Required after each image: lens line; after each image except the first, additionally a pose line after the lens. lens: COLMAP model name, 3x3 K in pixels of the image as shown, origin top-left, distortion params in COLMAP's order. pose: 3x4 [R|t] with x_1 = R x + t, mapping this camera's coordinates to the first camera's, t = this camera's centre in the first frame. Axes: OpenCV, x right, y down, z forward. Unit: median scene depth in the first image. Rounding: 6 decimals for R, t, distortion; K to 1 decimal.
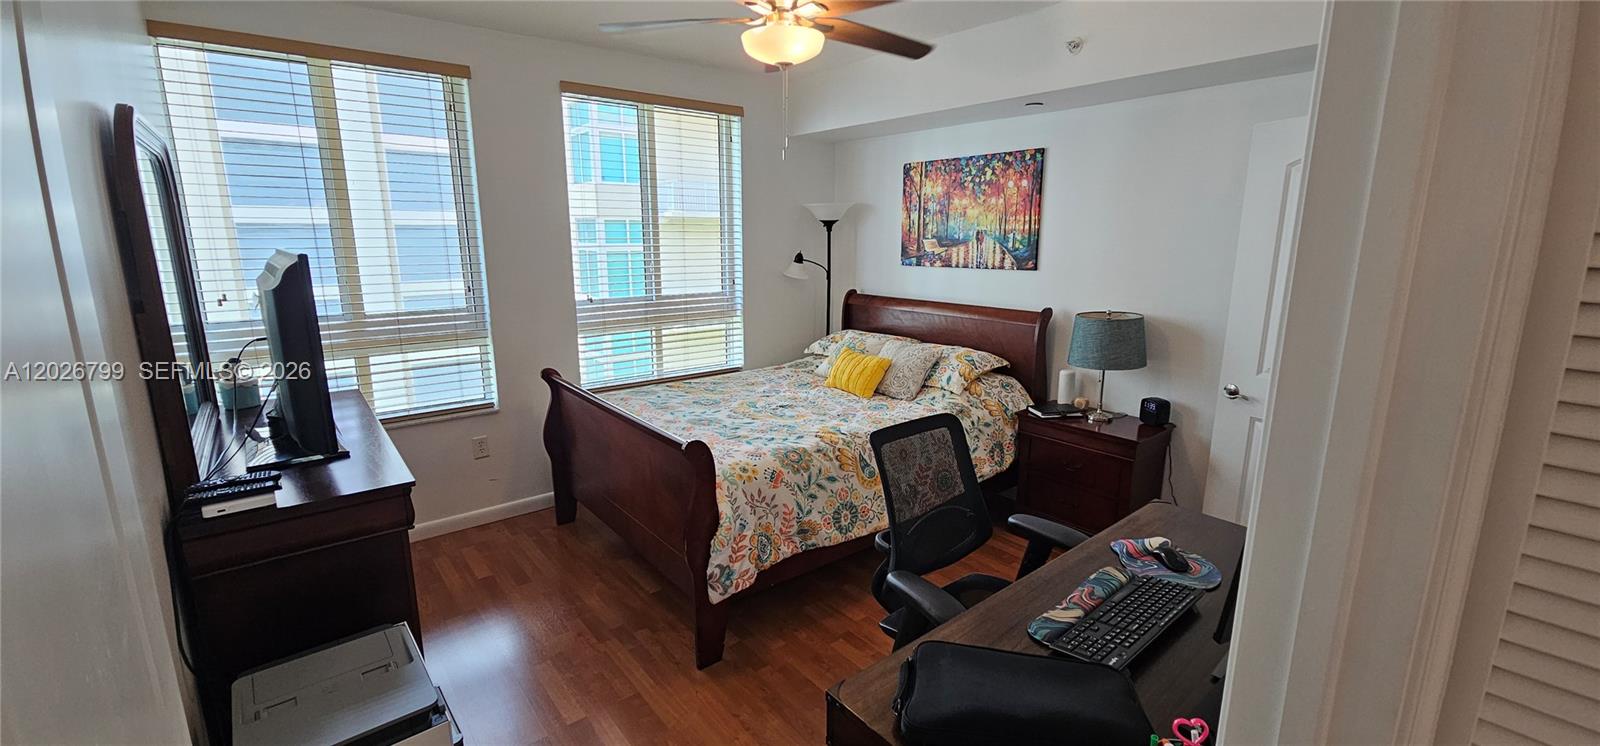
lens RADIAL K [[654.7, 0, 808.2], [0, 654.7, 369.6], [0, 0, 1]] dist [0.000783, -0.000968]
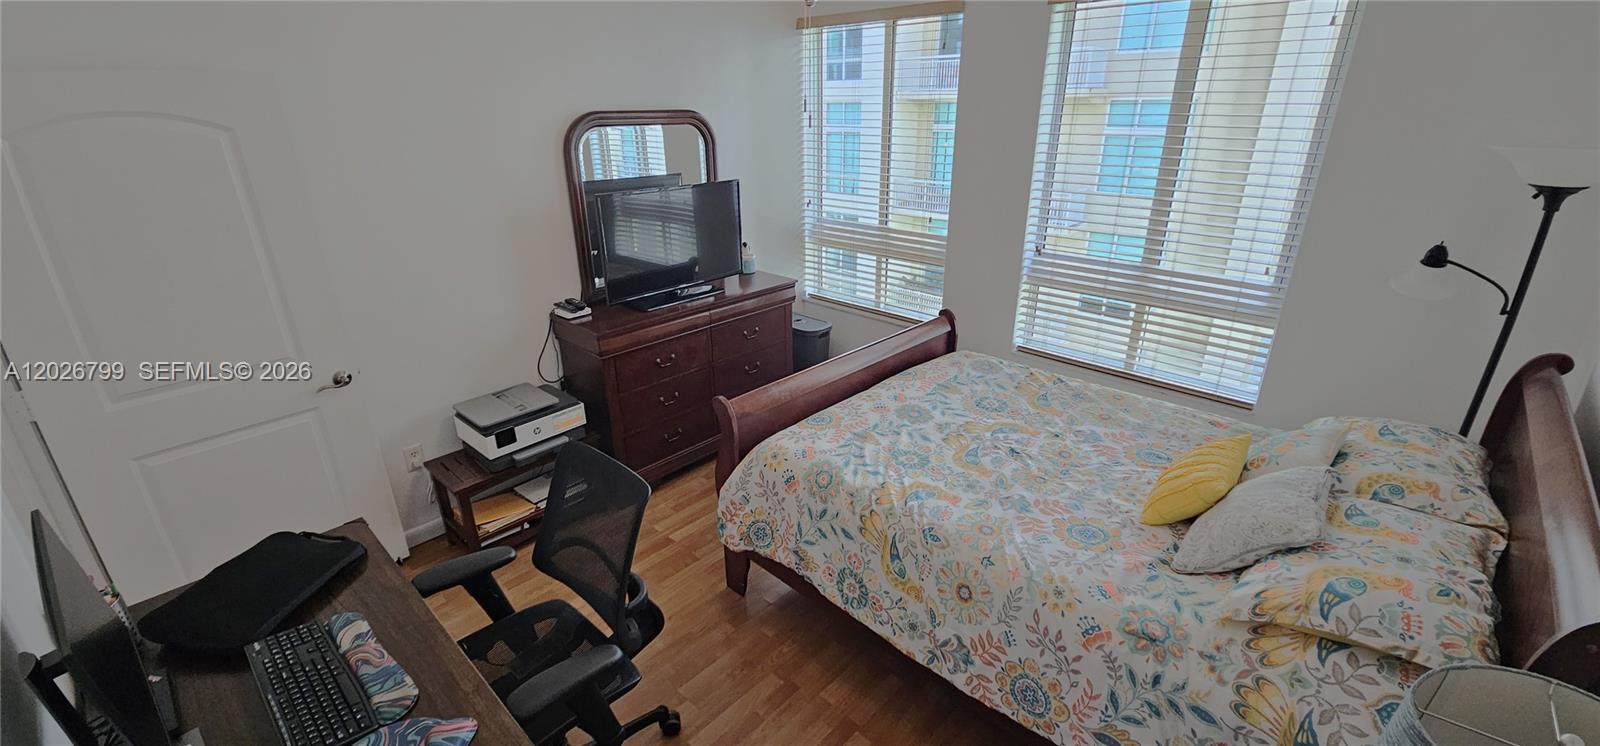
lens RADIAL K [[654.7, 0, 808.2], [0, 654.7, 369.6], [0, 0, 1]] dist [0.000783, -0.000968]
pose [[0.136881, 0.372405, -0.917921, 0.604288], [-0.200746, 0.917844, 0.342438, -0.246669], [0.970033, 0.137396, 0.200394, 0.671033]]
